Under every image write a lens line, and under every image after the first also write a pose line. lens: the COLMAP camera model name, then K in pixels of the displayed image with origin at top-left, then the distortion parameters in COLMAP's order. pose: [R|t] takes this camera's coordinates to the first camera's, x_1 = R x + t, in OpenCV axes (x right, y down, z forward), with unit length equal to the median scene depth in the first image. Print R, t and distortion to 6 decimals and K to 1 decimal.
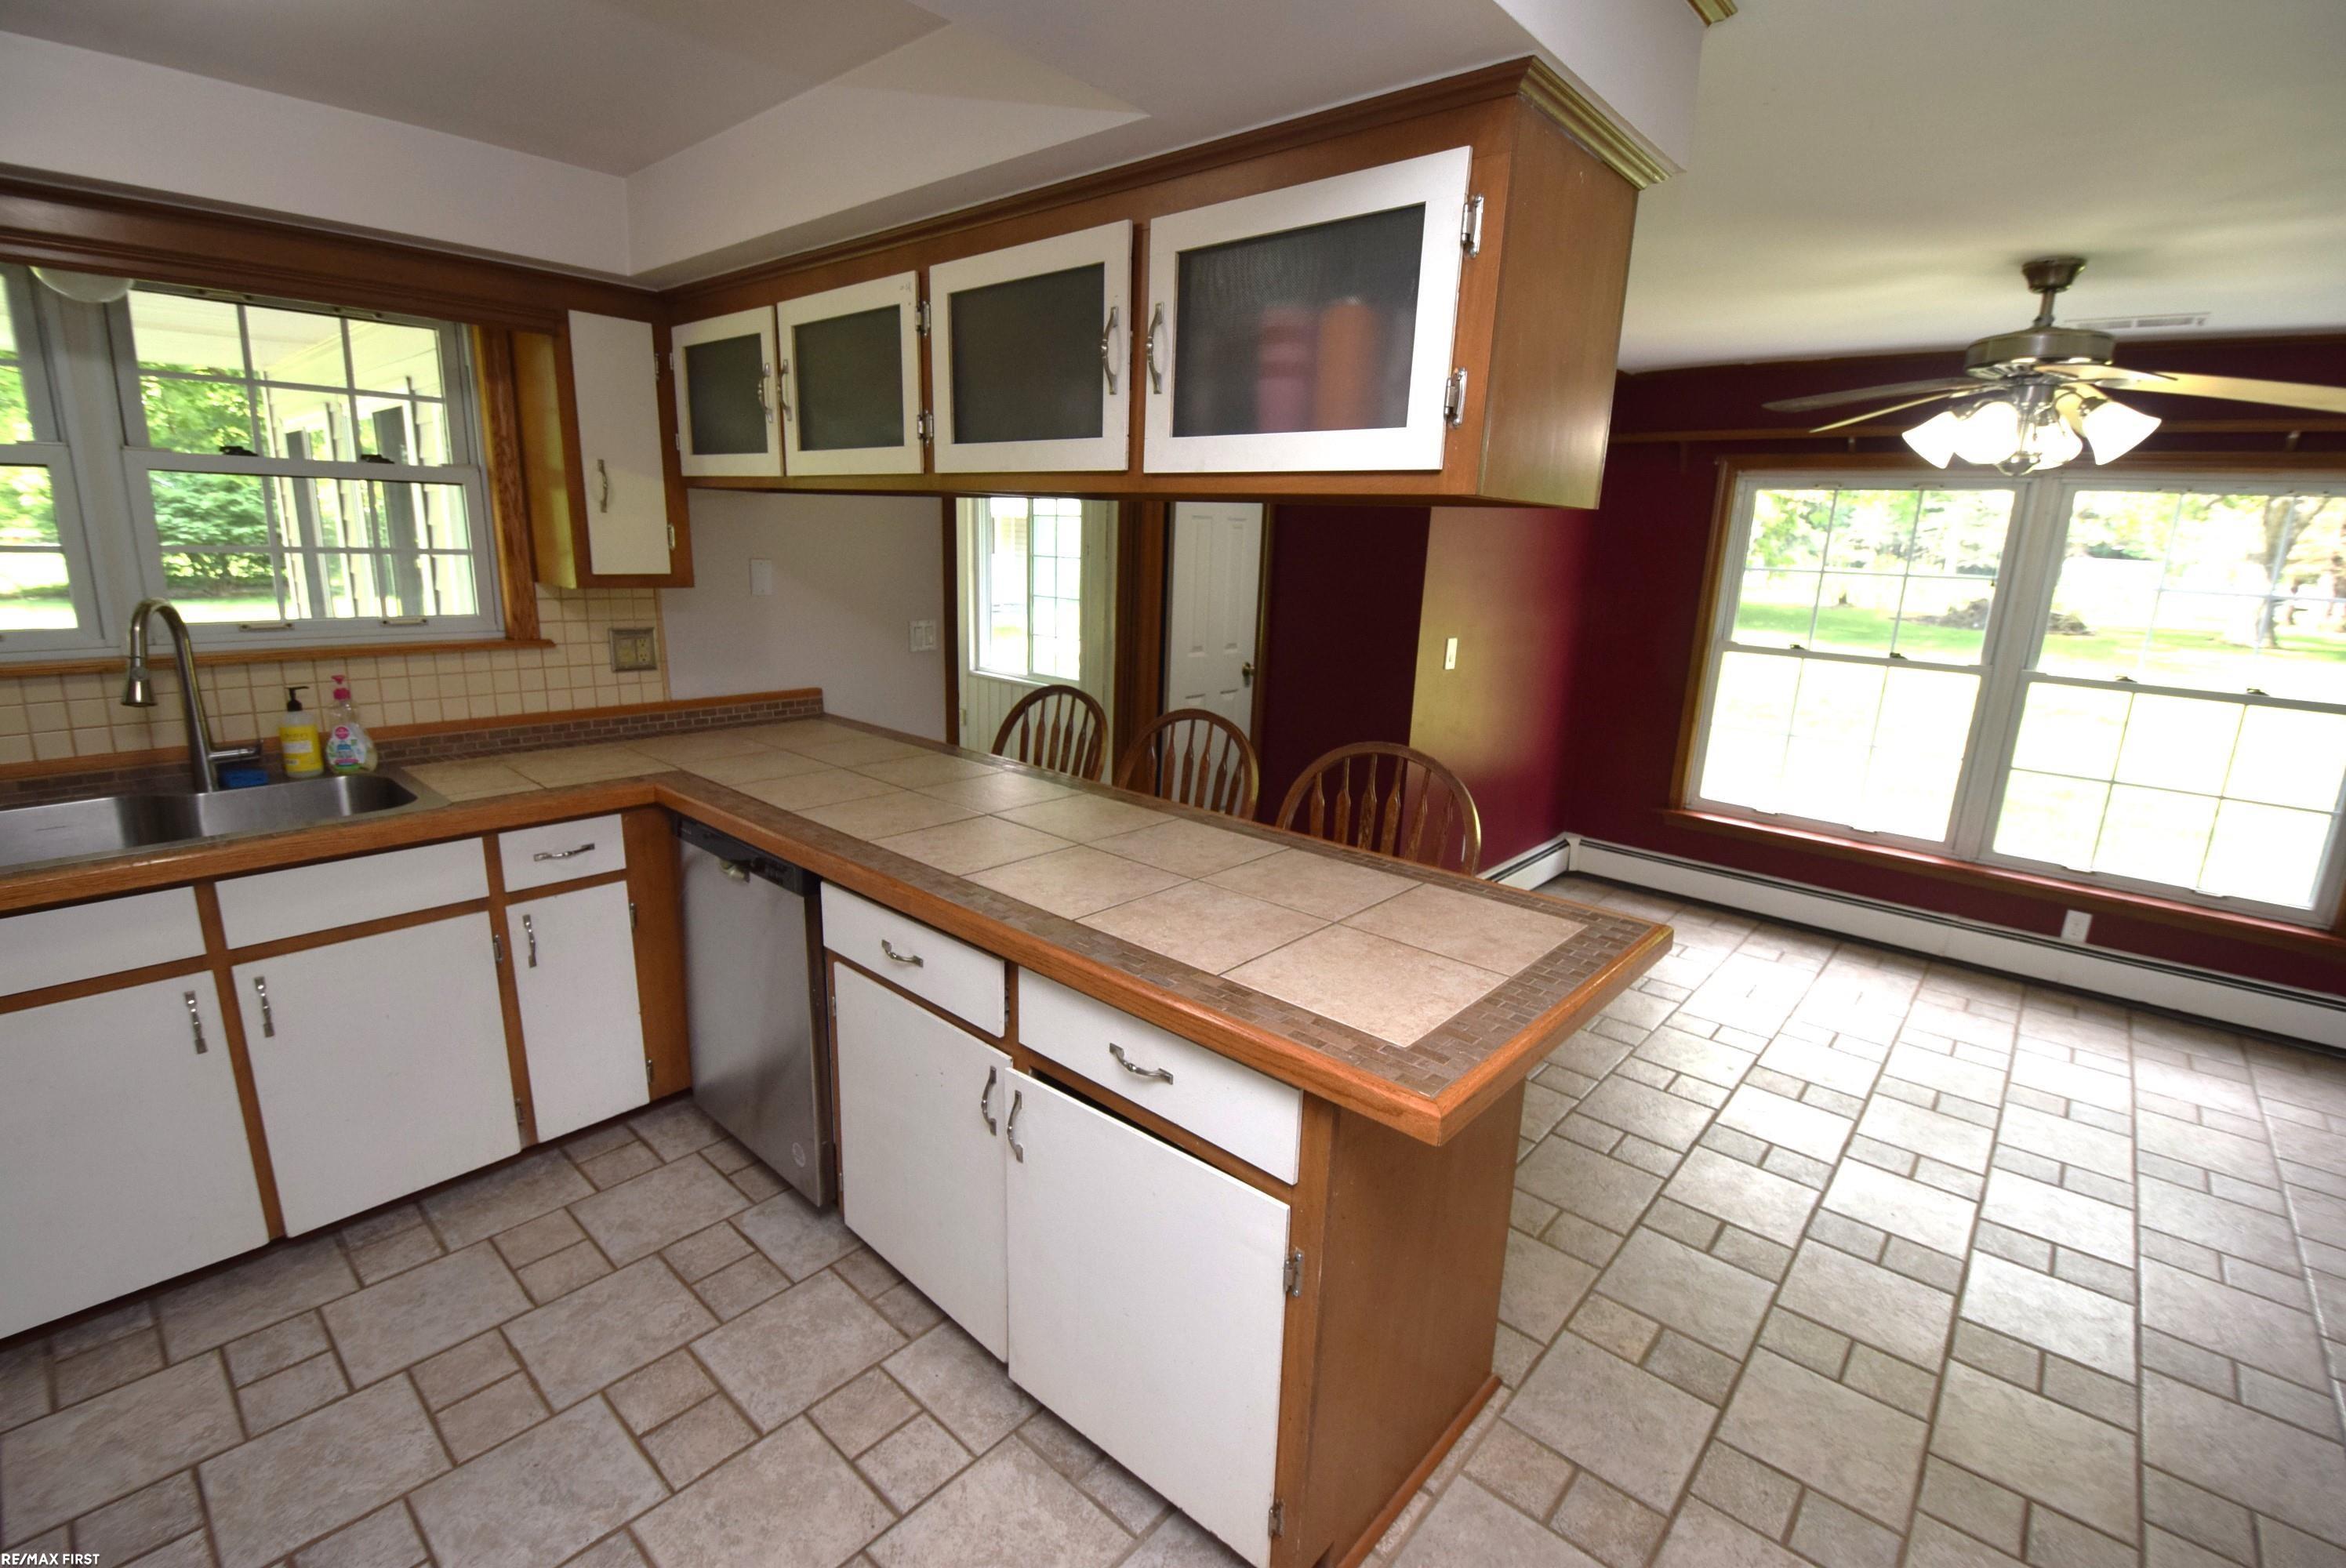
lens RADIAL K [[1034.6, 0, 1167.2], [0, 1034.6, 786.5], [0, 0, 1]] dist [0.019749, -0.024913]
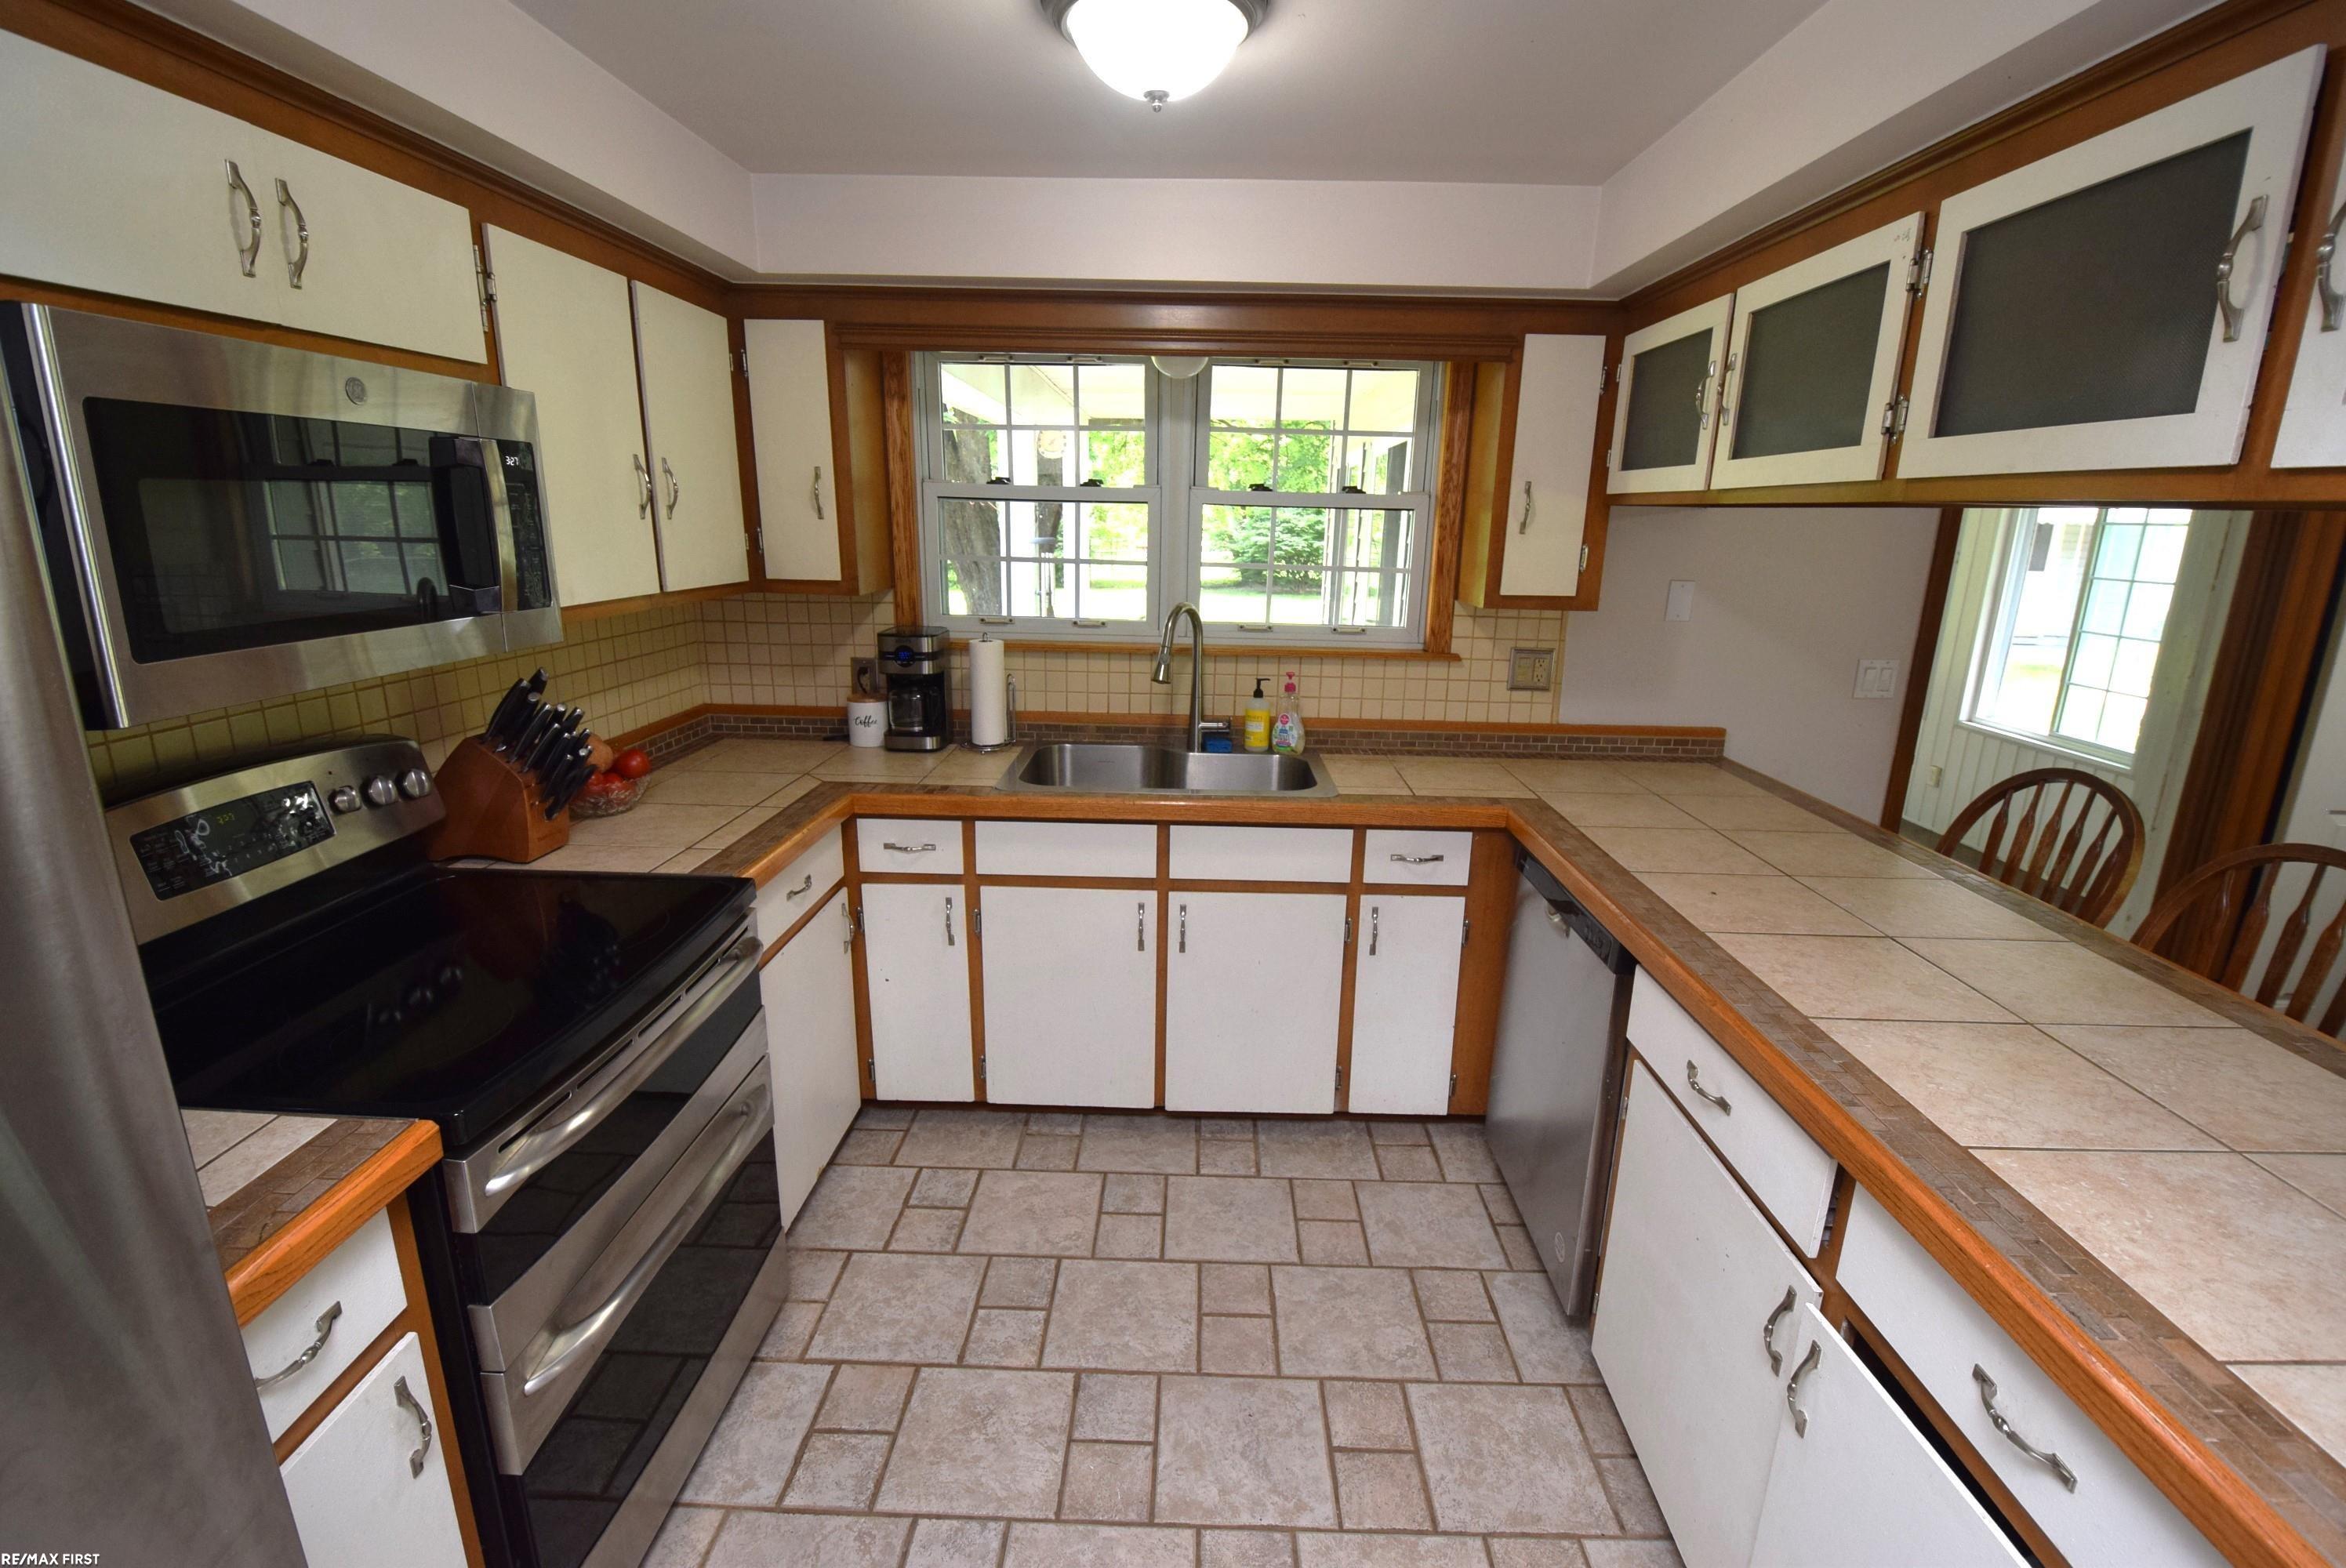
lens RADIAL K [[1019.3, 0, 1187.4], [0, 1019.3, 785.1], [0, 0, 1]] dist [0.013339, -0.023508]
pose [[0.655129, 0.170113, -0.736117, 0.016723], [-0.176674, 0.981802, 0.069653, -0.042414], [0.734570, 0.084421, 0.673261, 0.135113]]
